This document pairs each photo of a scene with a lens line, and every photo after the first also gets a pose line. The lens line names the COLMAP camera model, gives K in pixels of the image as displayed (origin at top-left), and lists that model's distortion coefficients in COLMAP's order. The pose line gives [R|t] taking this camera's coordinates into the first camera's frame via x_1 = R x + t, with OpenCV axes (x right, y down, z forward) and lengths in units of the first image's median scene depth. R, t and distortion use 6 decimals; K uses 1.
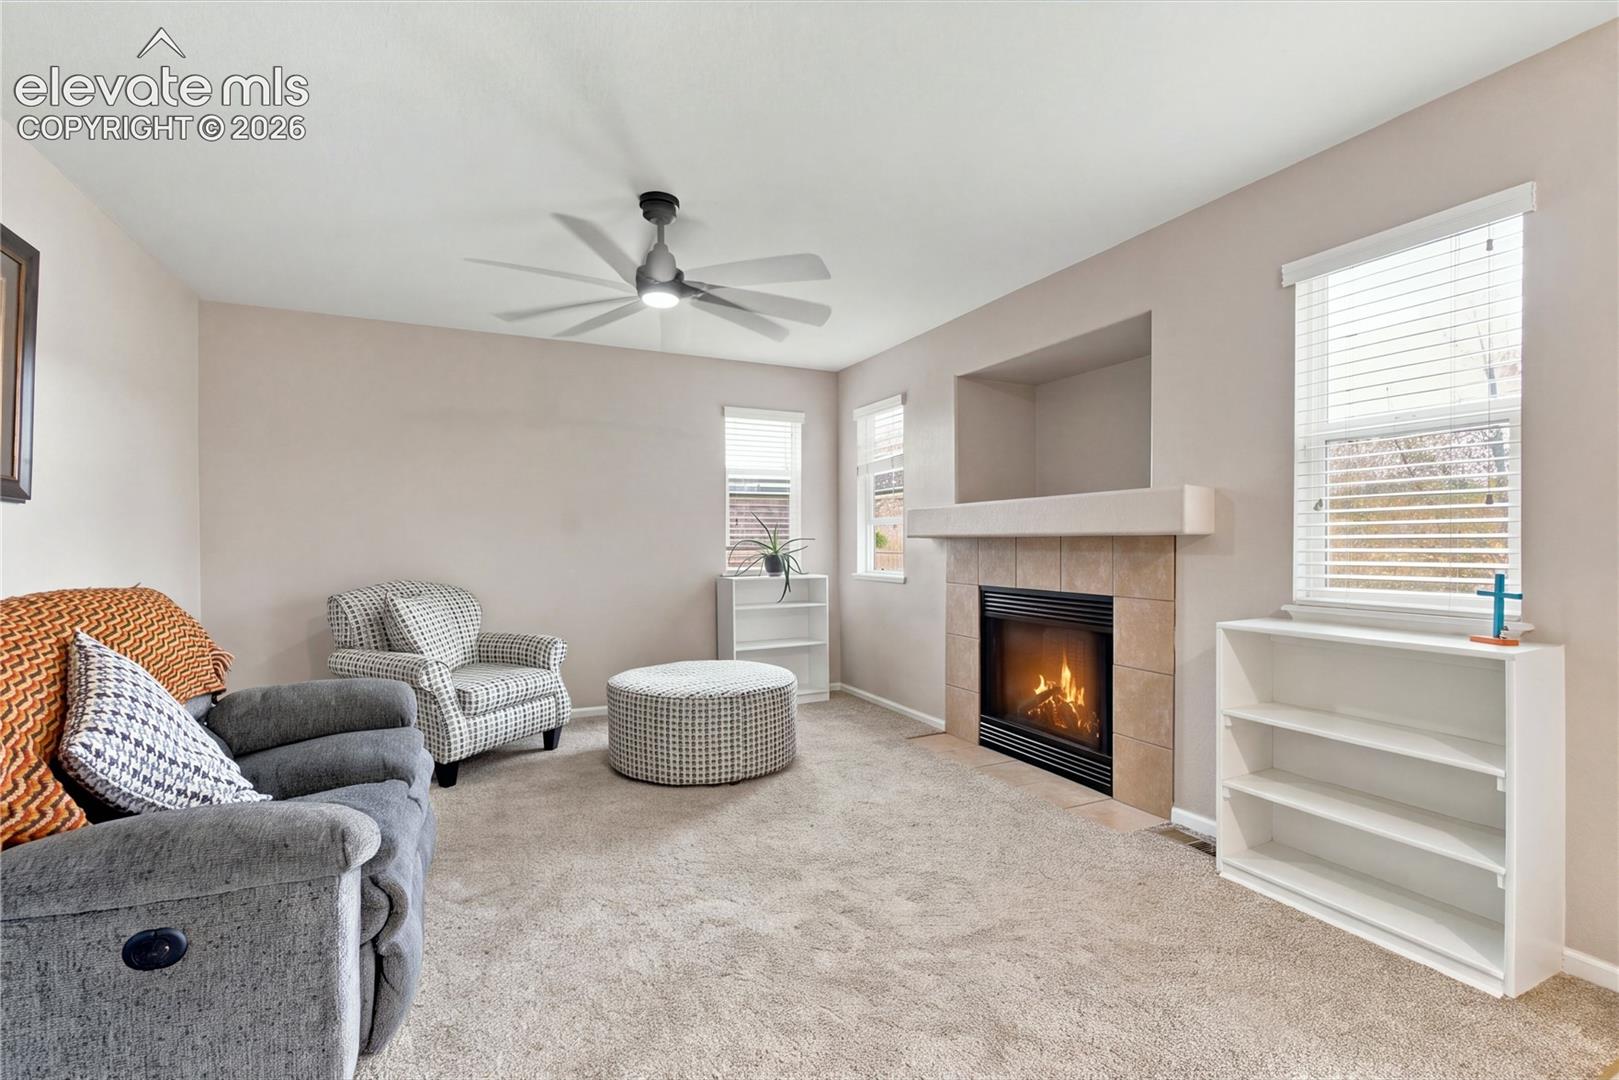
lens RADIAL K [[723.7, 0, 818.0], [0, 723.7, 542.5], [0, 0, 1]] dist [0.003681, 0.000540]
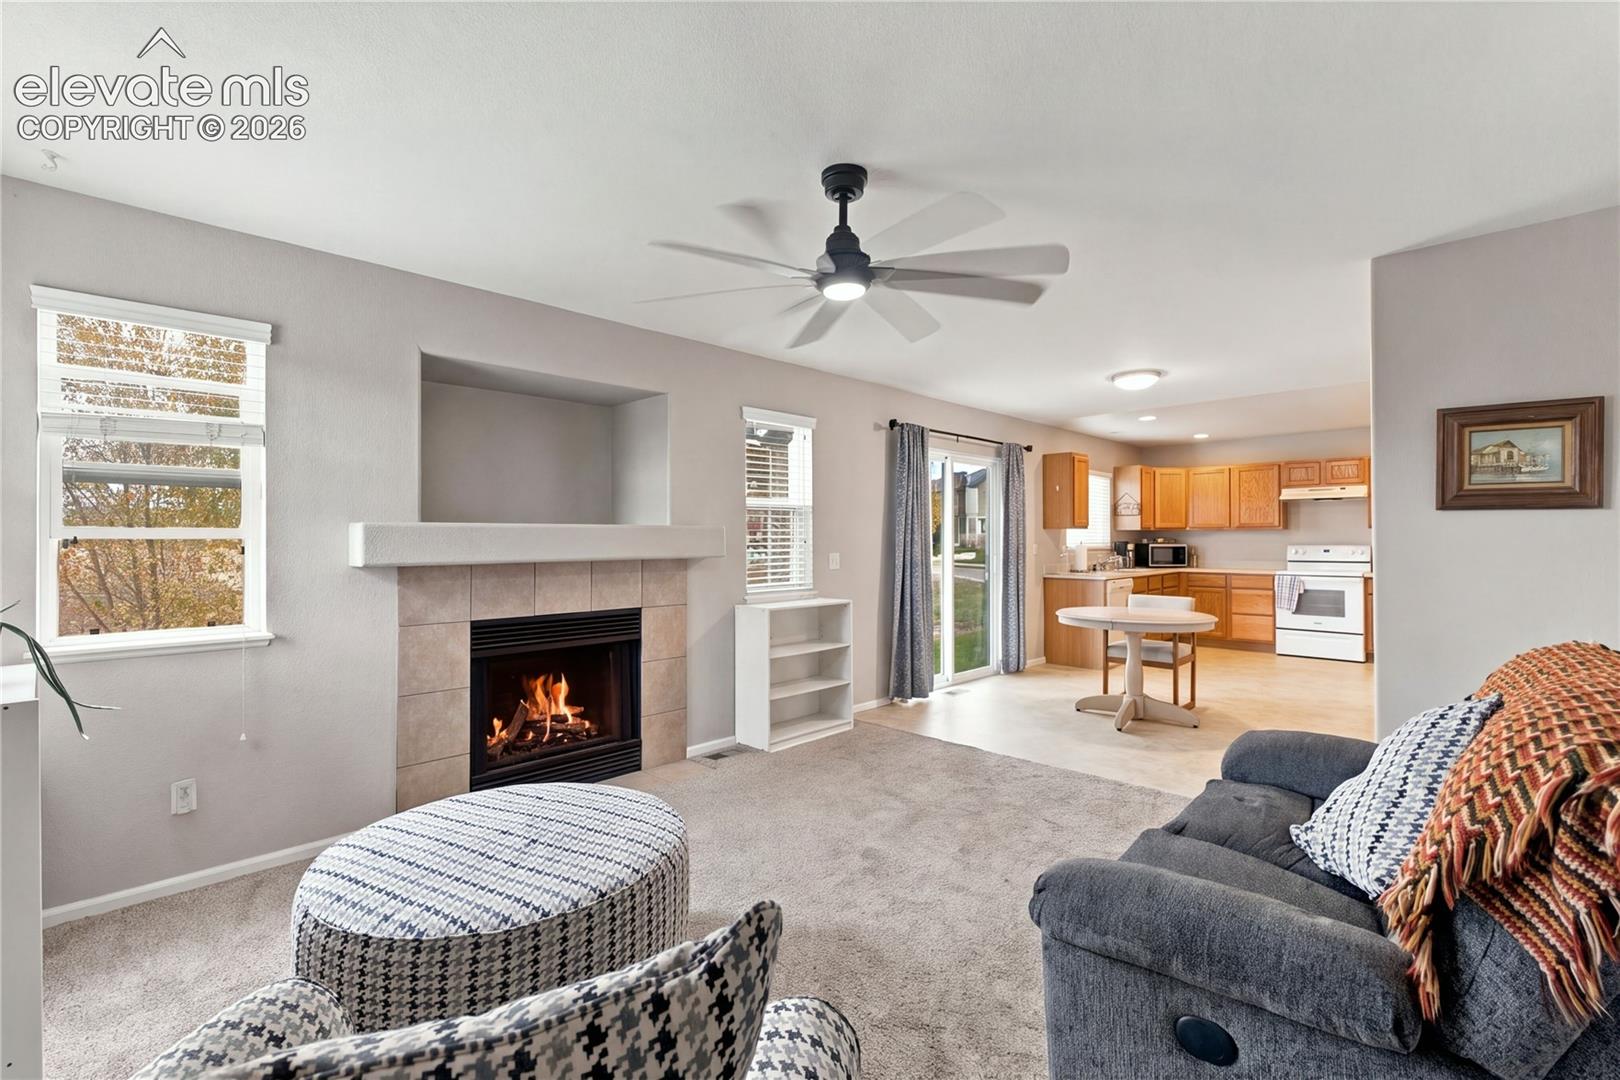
lens RADIAL K [[724.2, 0, 814.8], [0, 724.2, 527.8], [0, 0, 1]] dist [0.003681, 0.000540]
pose [[-0.328538, 0.021123, 0.944254, -0.786244], [0.009673, 0.999773, -0.019000, -0.032976], [-0.944441, 0.002891, -0.328668, 1.018818]]
